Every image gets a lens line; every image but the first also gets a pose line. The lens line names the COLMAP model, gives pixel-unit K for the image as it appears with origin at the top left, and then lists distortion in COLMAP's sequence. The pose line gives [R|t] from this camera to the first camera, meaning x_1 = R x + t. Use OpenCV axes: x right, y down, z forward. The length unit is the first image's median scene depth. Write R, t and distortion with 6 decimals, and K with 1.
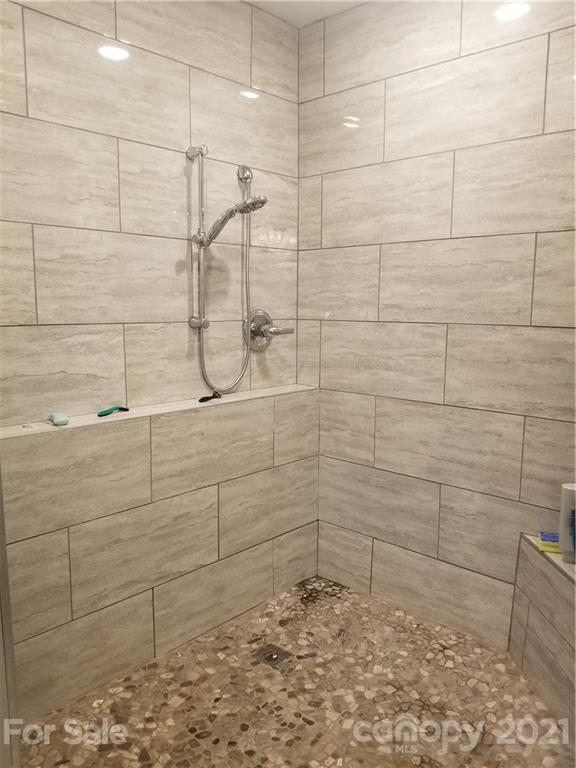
lens RADIAL K [[601.4, 0, 280.0], [0, 601.4, 379.0], [0, 0, 1]] dist [0.064973, -0.067324]
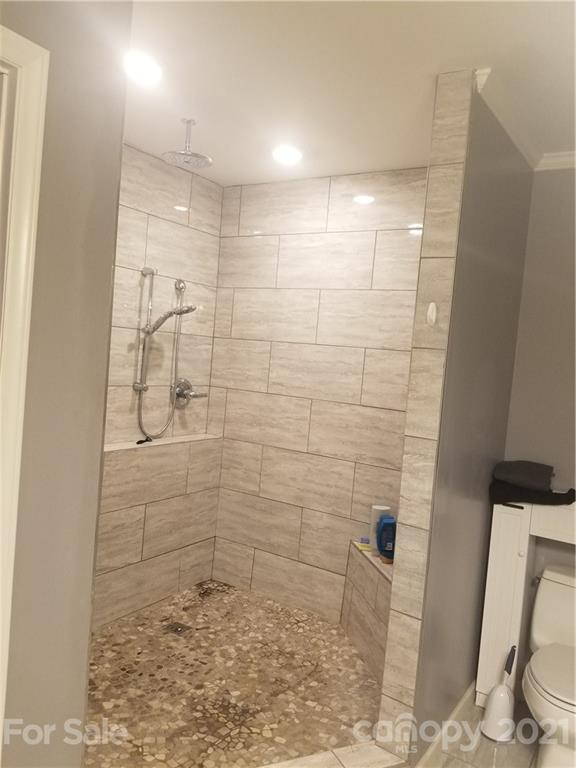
lens RADIAL K [[601.4, 0, 291.4], [0, 601.4, 381.1], [0, 0, 1]] dist [0.064973, -0.067324]
pose [[0.980190, 0.066076, 0.186715, -0.055045], [-0.052211, 0.995567, -0.078229, -0.015726], [-0.191056, 0.066930, 0.979295, -0.454323]]
